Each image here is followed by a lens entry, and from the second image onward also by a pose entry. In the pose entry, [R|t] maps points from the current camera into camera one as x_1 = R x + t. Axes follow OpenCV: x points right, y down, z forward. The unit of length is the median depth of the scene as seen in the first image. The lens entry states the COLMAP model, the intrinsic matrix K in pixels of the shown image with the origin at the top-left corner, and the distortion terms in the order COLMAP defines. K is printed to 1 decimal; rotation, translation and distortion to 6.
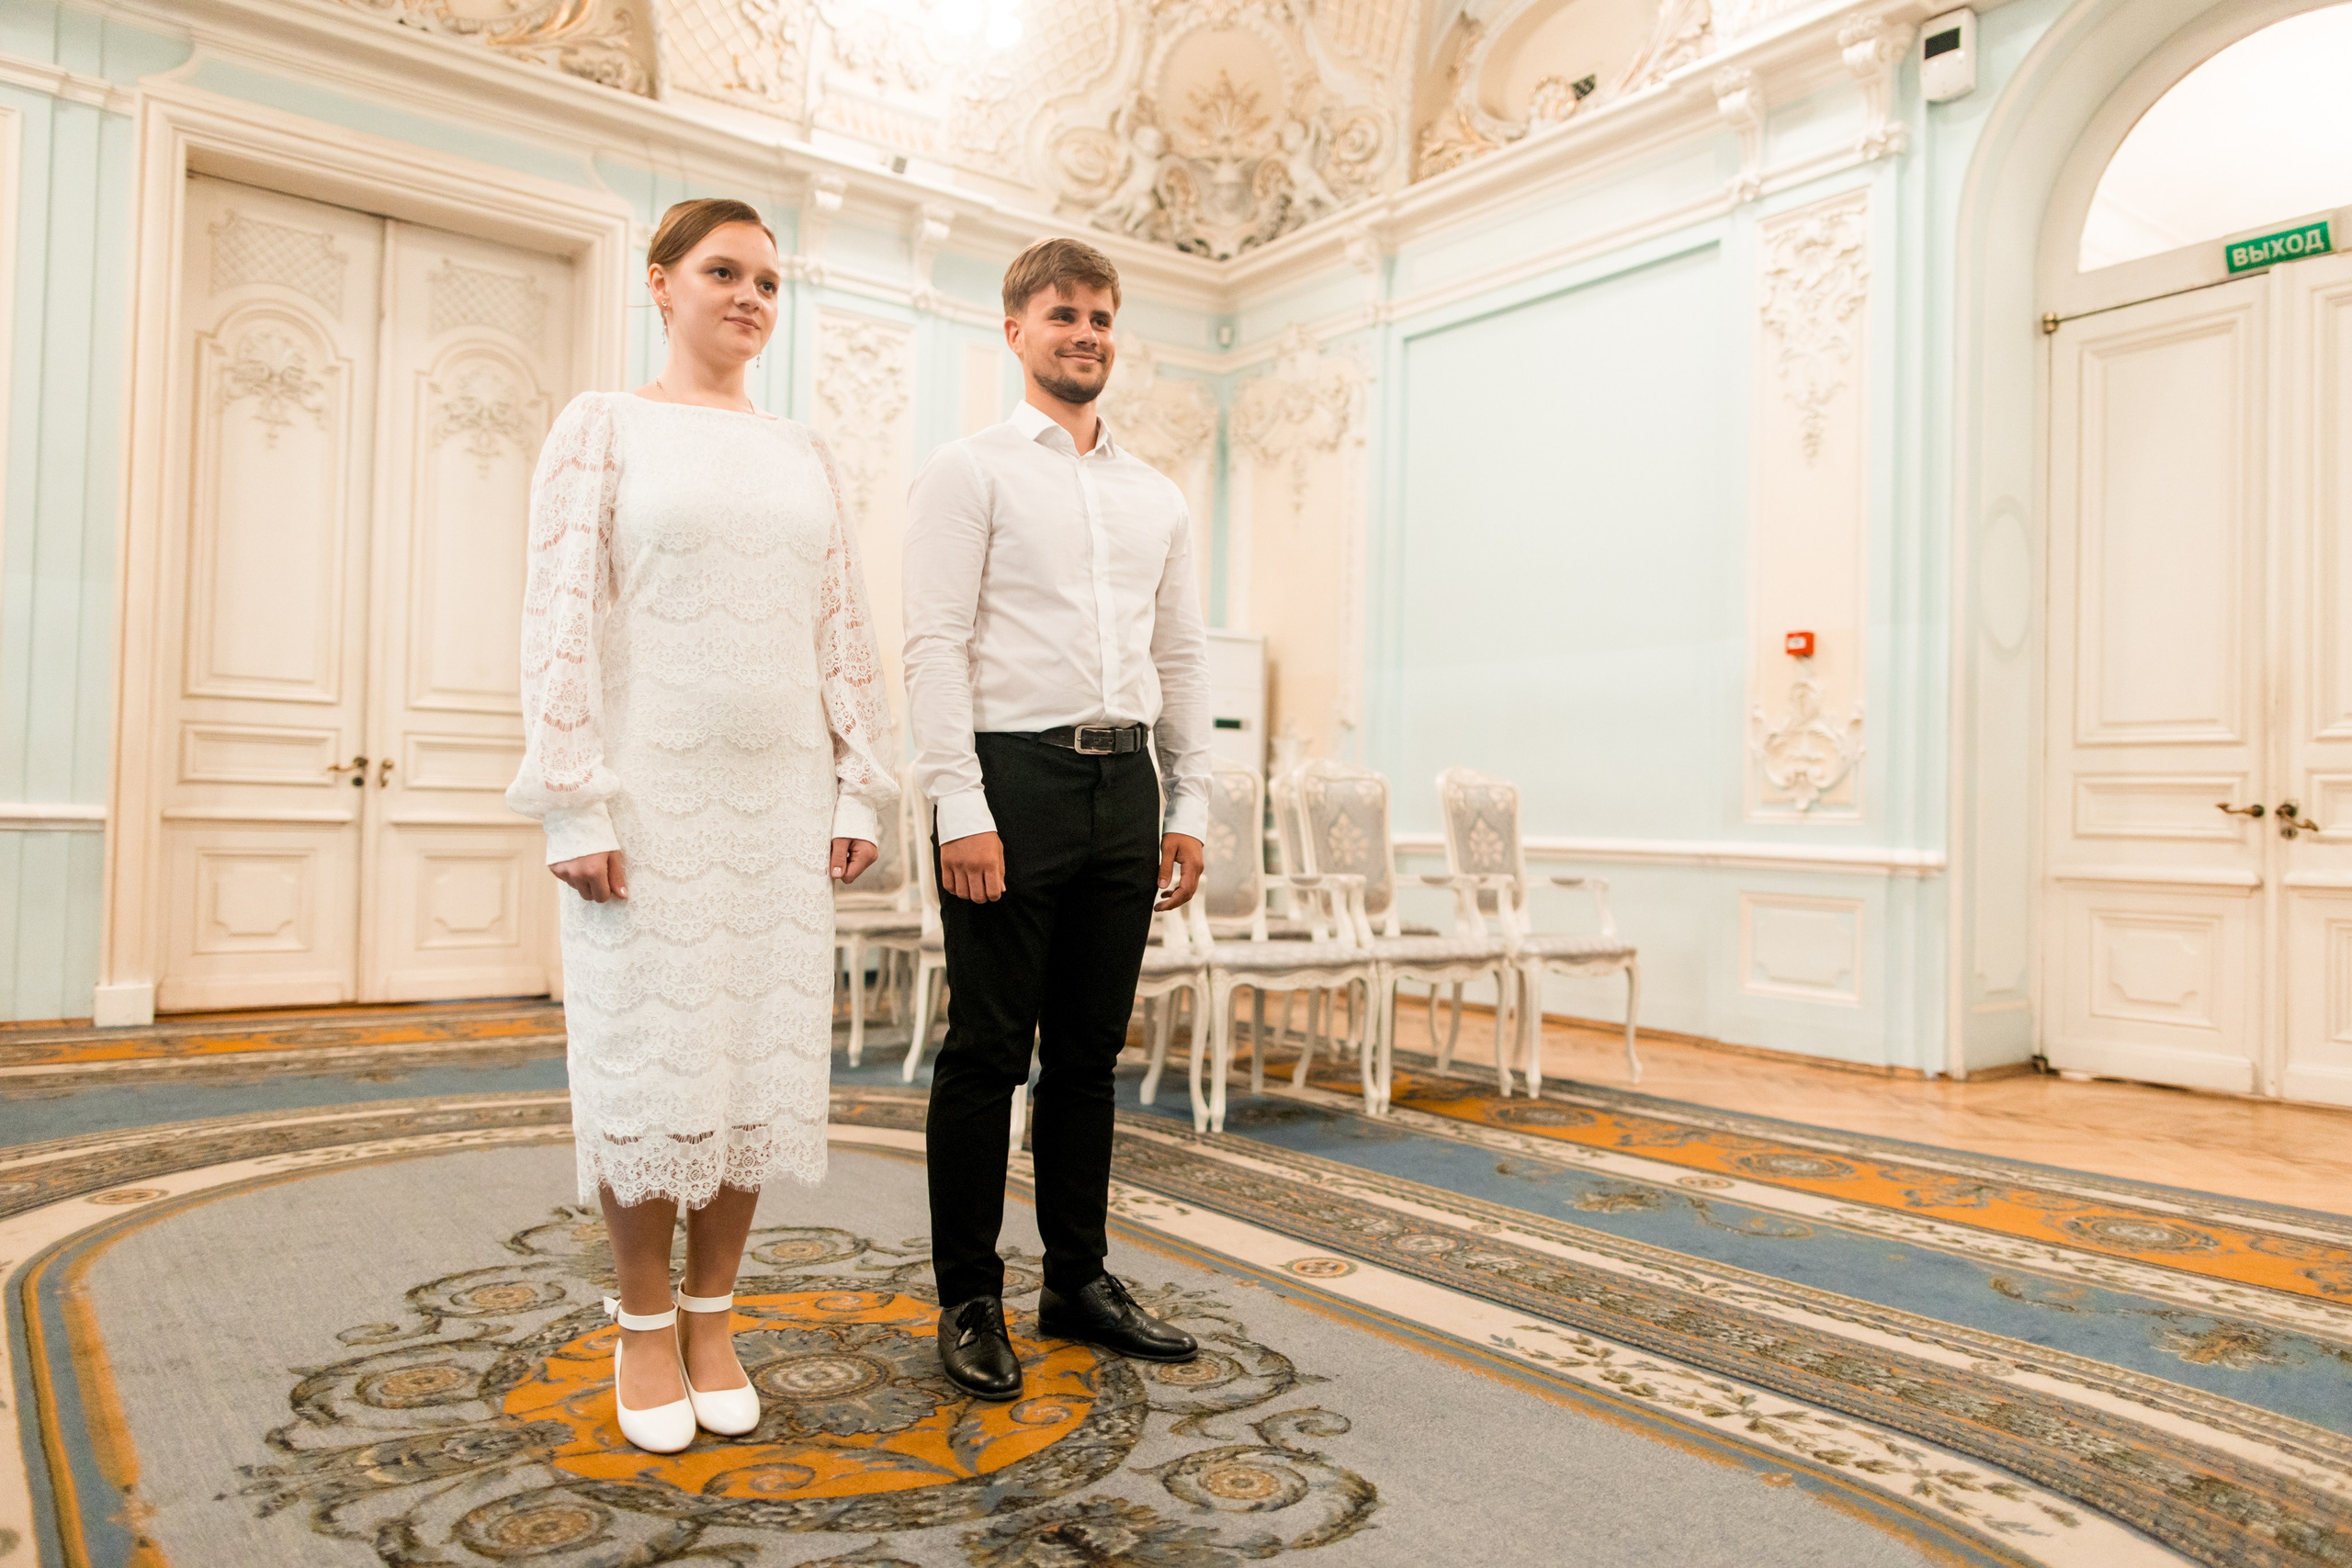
lens RADIAL K [[1653.8, 0, 1176.0], [0, 1653.8, 784.0], [0, 0, 1]] dist [-0.007110, 0.000566]
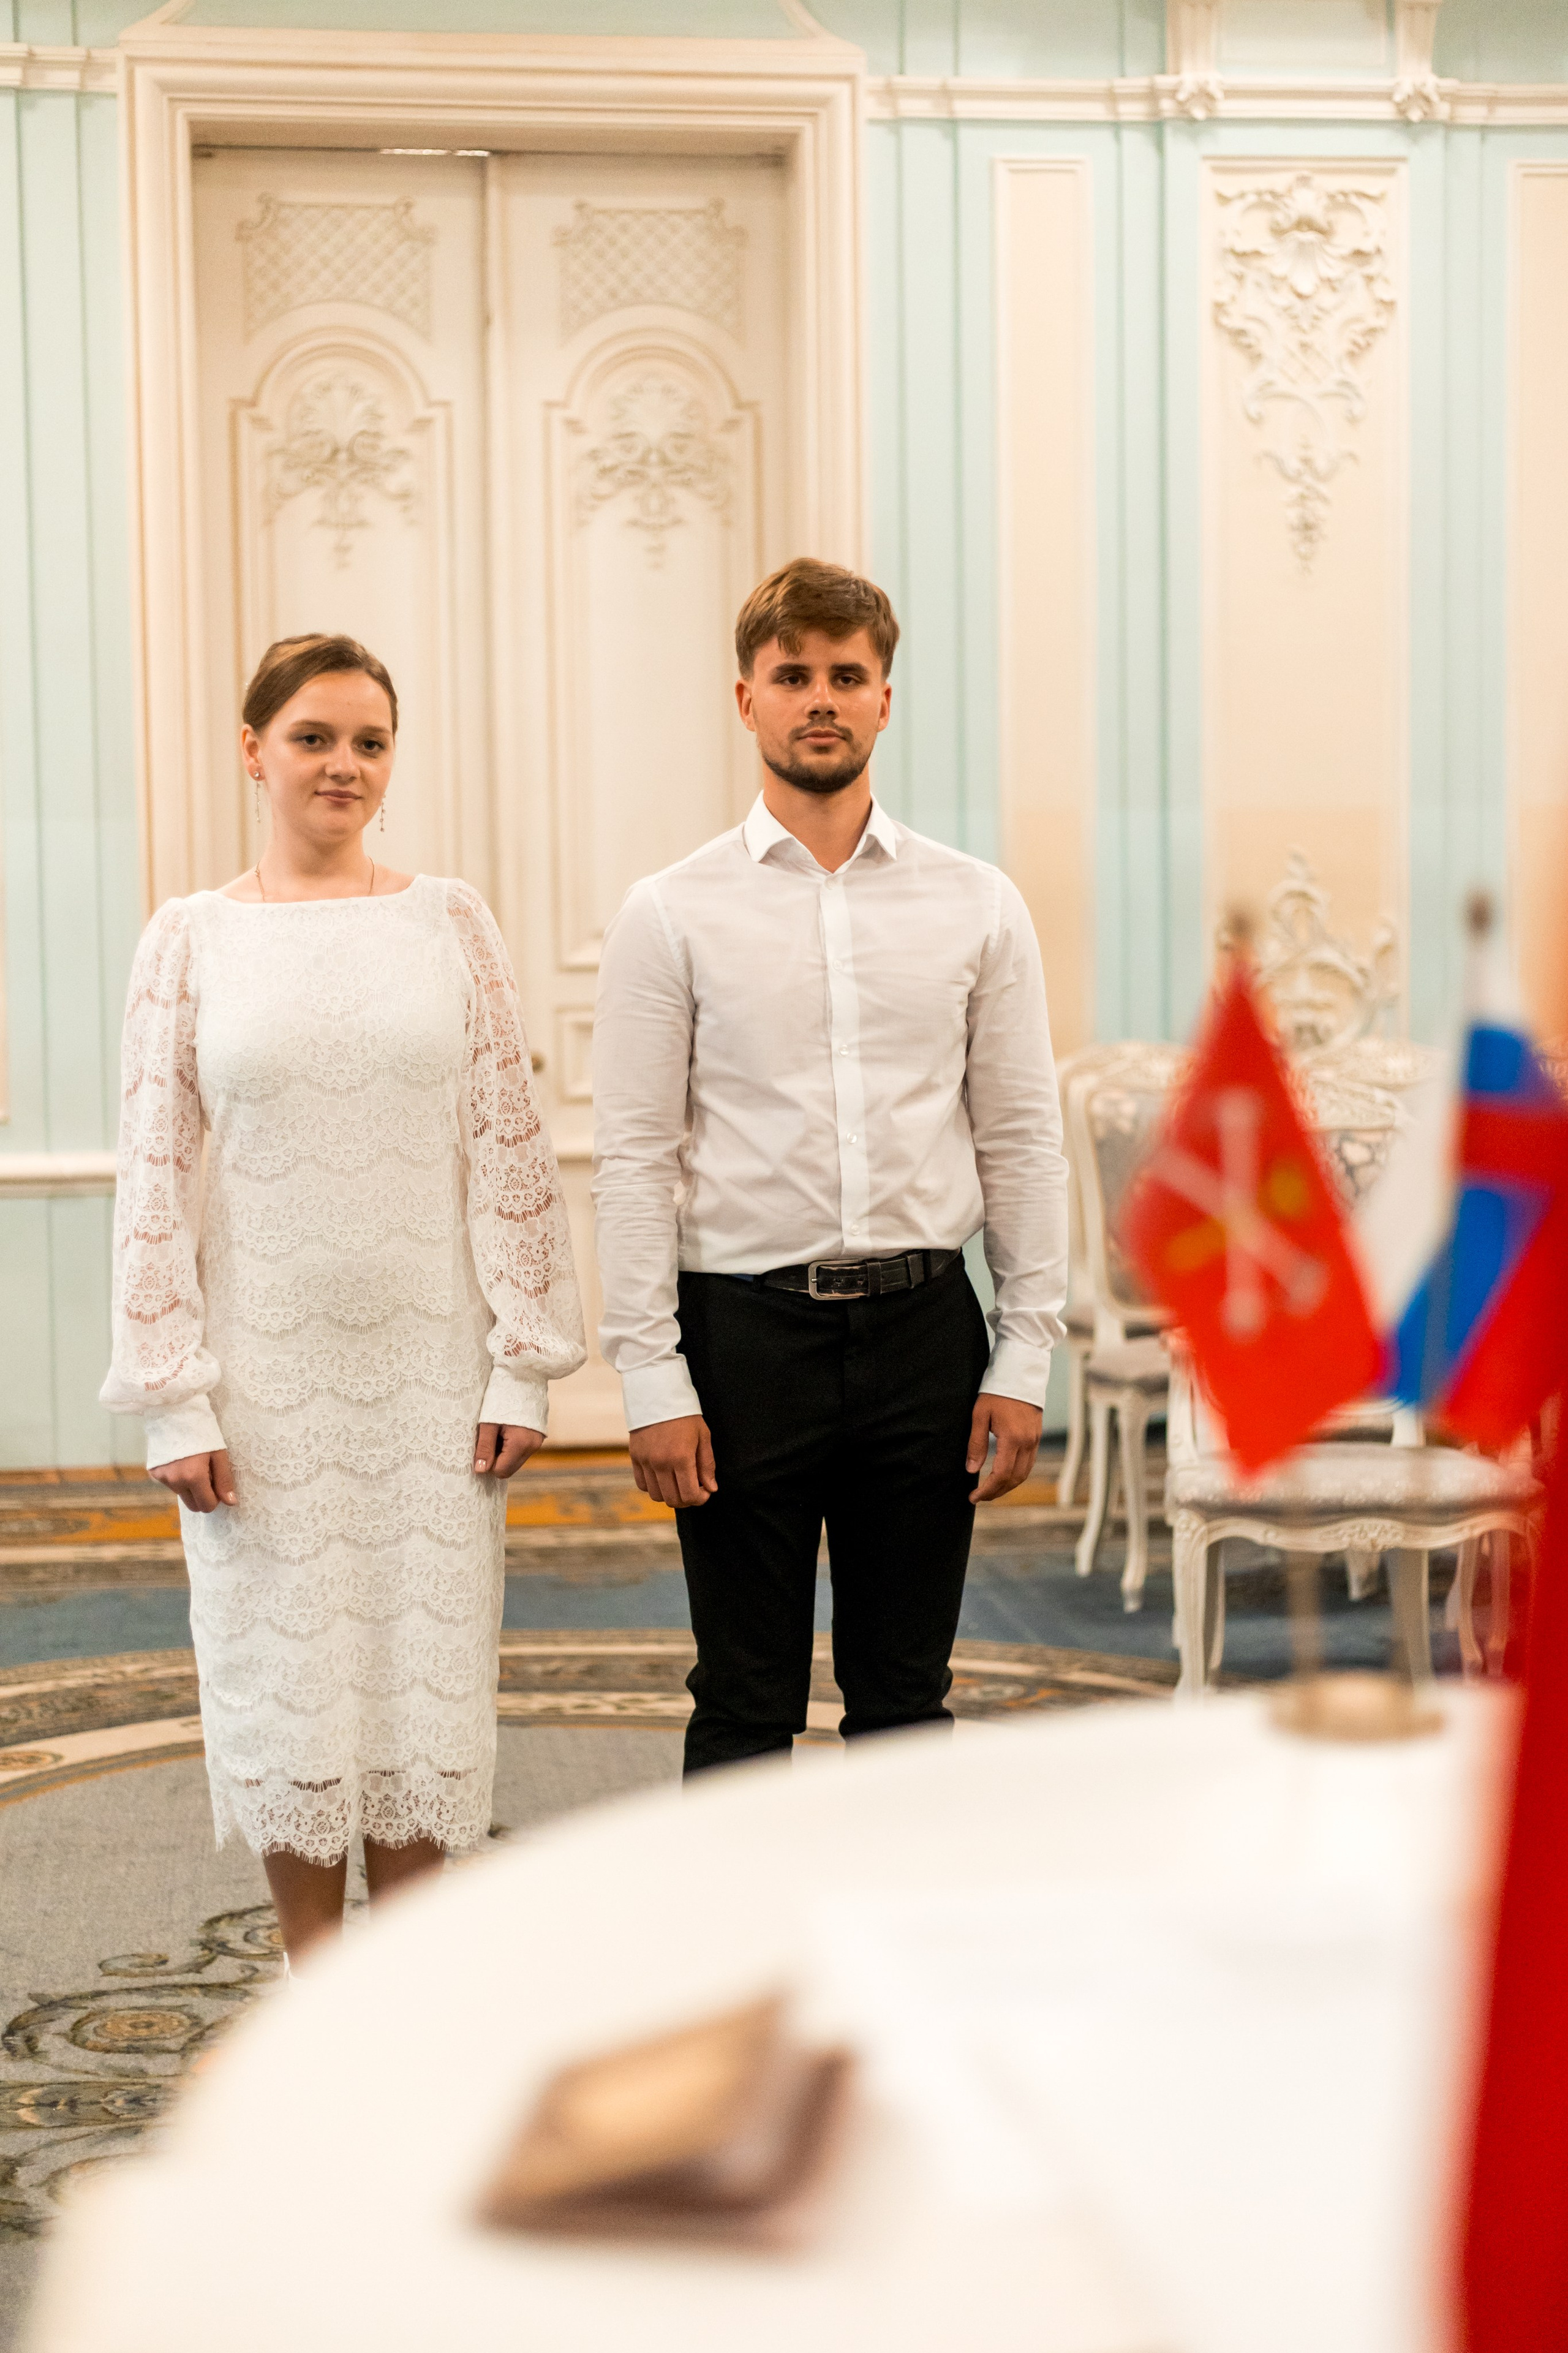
lens RADIAL K [[4248.6, 0, 784.0], [0, 4248.6, 1176.5], [0, 0, 1]] dist [-0.123691, 0.317575]
pose [[0.838545, 0.009445, -0.544750, 0.895239], [0.058903, 0.992418, 0.107877, -0.260373], [0.541639, -0.122548, 0.831631, -0.526560]]
